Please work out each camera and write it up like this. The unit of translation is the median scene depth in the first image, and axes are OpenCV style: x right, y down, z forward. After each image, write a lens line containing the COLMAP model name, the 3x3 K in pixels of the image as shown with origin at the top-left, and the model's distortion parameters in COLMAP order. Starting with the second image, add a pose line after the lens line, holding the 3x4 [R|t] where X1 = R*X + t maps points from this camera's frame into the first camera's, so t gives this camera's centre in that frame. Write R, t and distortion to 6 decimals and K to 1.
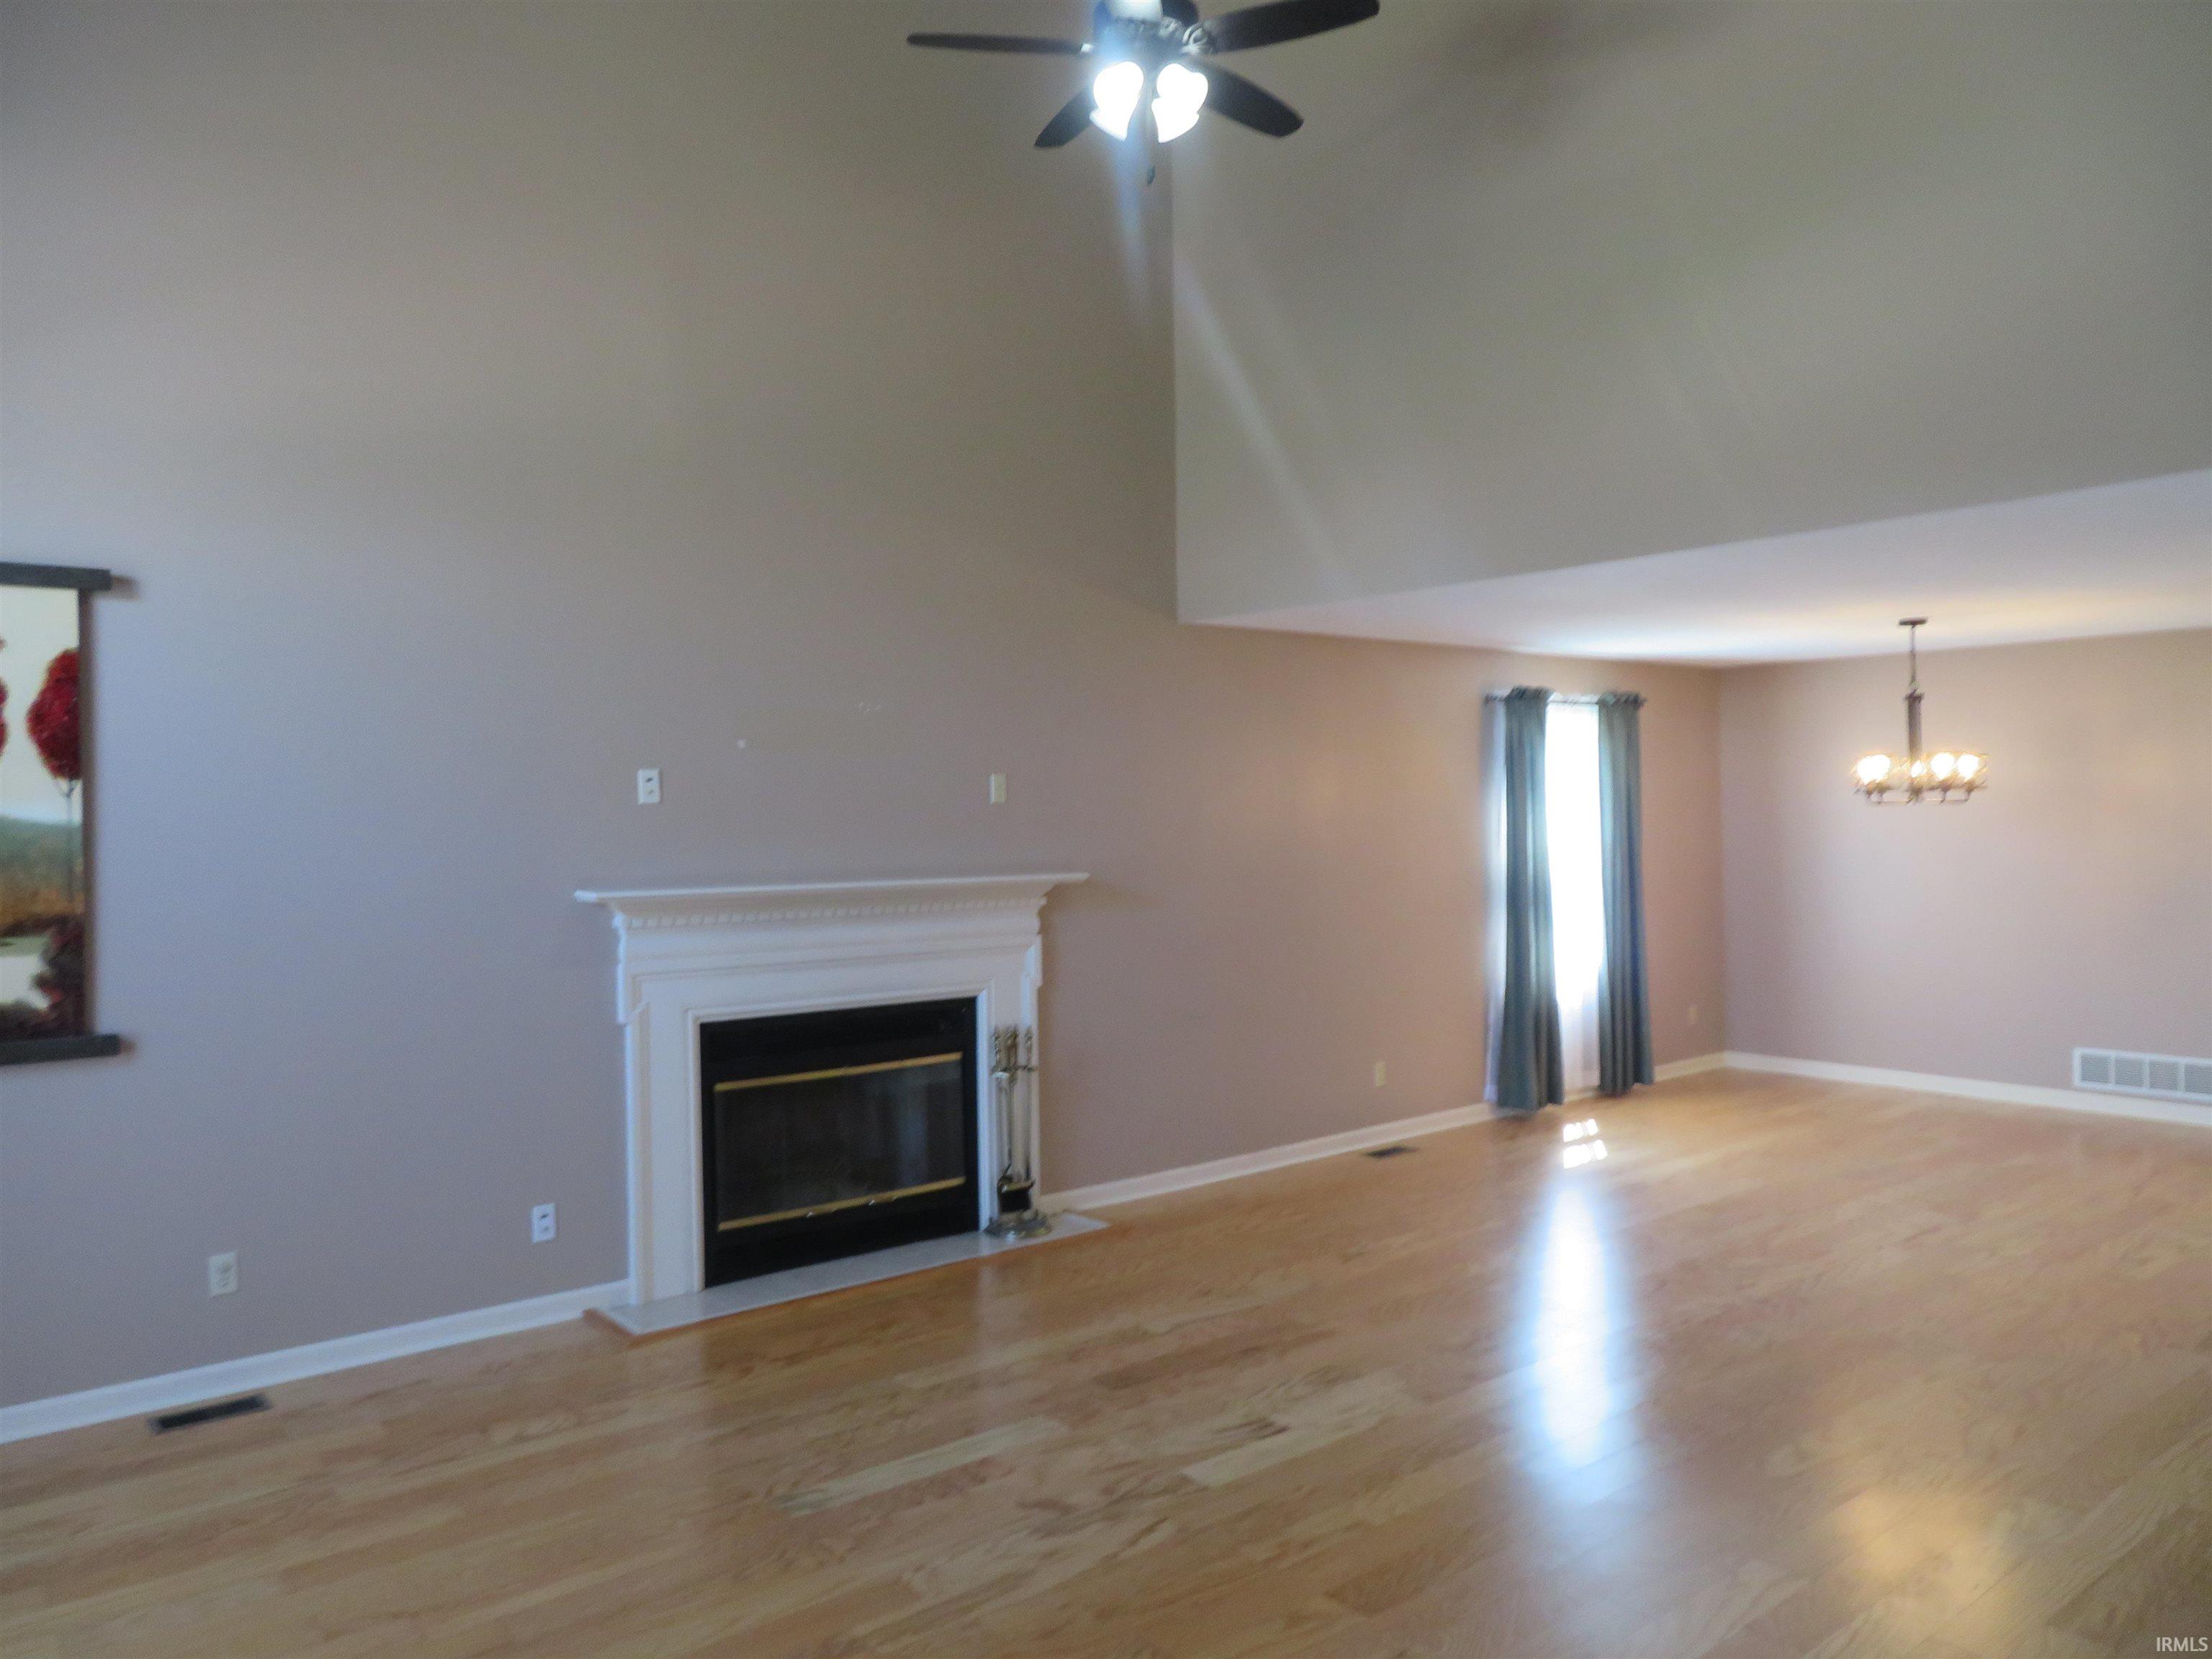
lens RADIAL K [[1590.3, 0, 1090.0], [0, 1590.3, 828.9], [0, 0, 1]] dist [-0.011091, -0.003600]
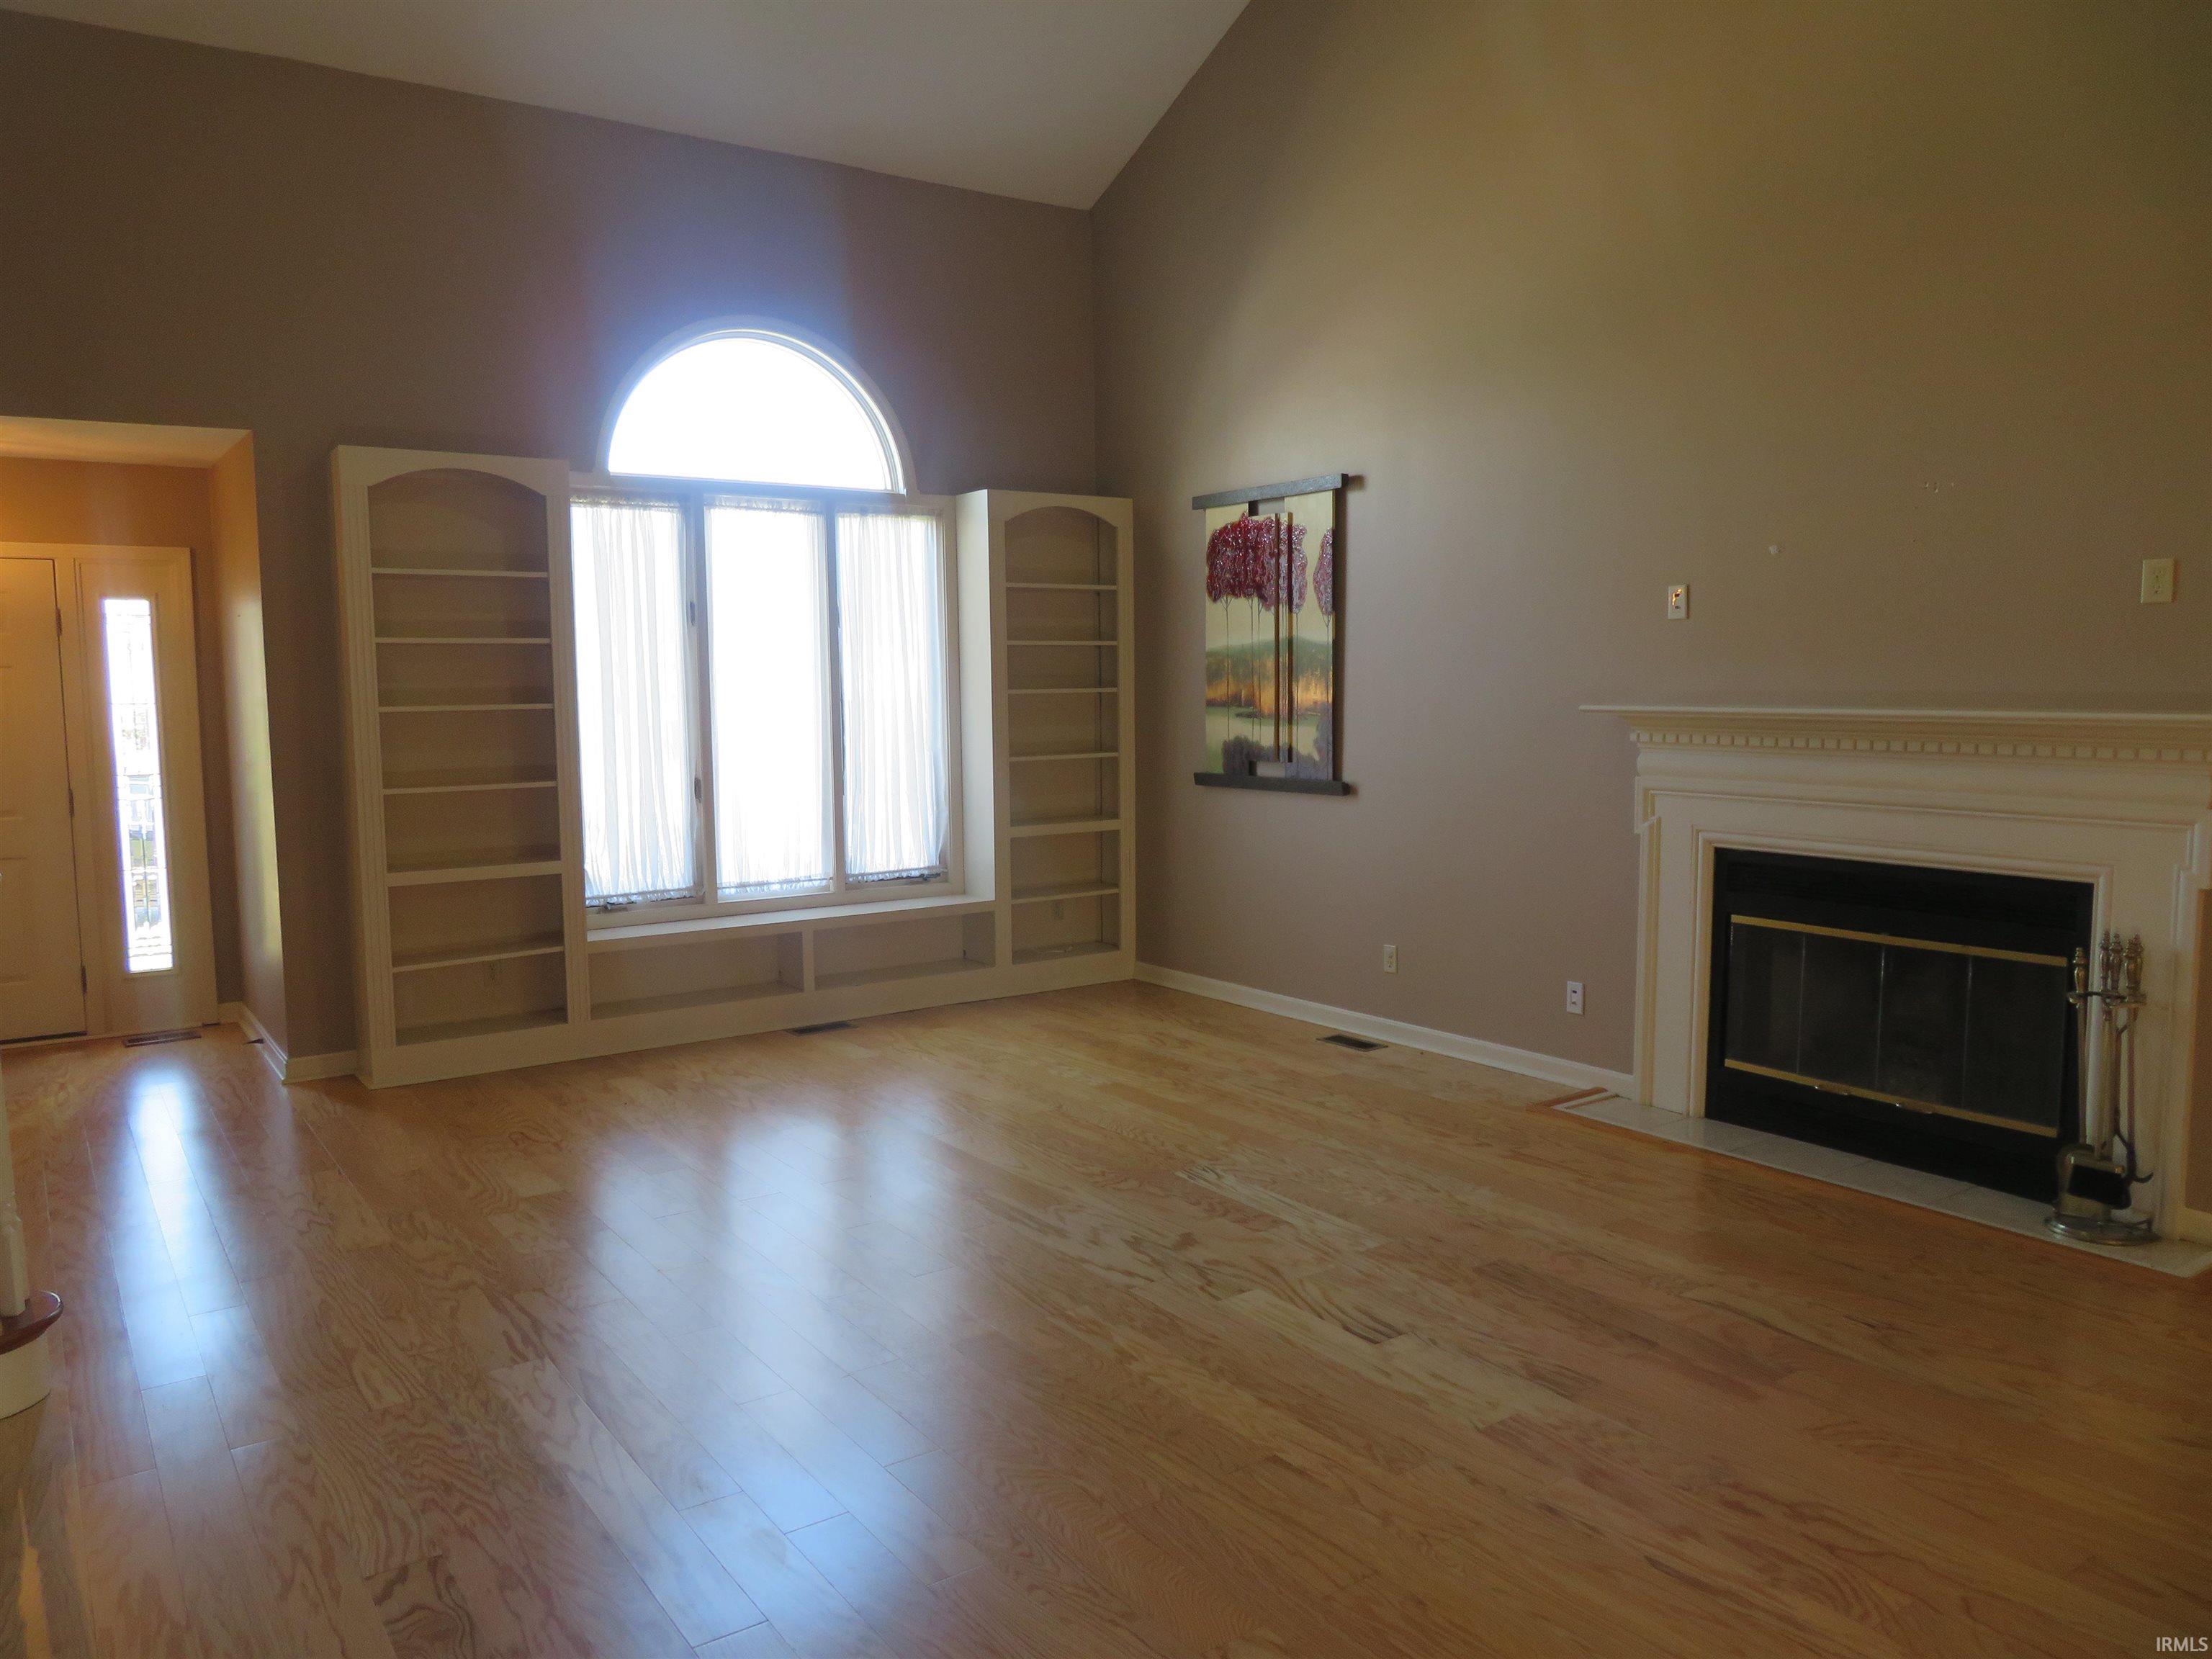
lens RADIAL K [[1590.3, 0, 1090.0], [0, 1590.3, 828.9], [0, 0, 1]] dist [-0.011091, -0.003600]
pose [[-0.089798, 0.108975, -0.989980, 0.835262], [0.003632, 0.994025, 0.109090, 0.005351], [0.995953, 0.006201, -0.089657, 0.801037]]
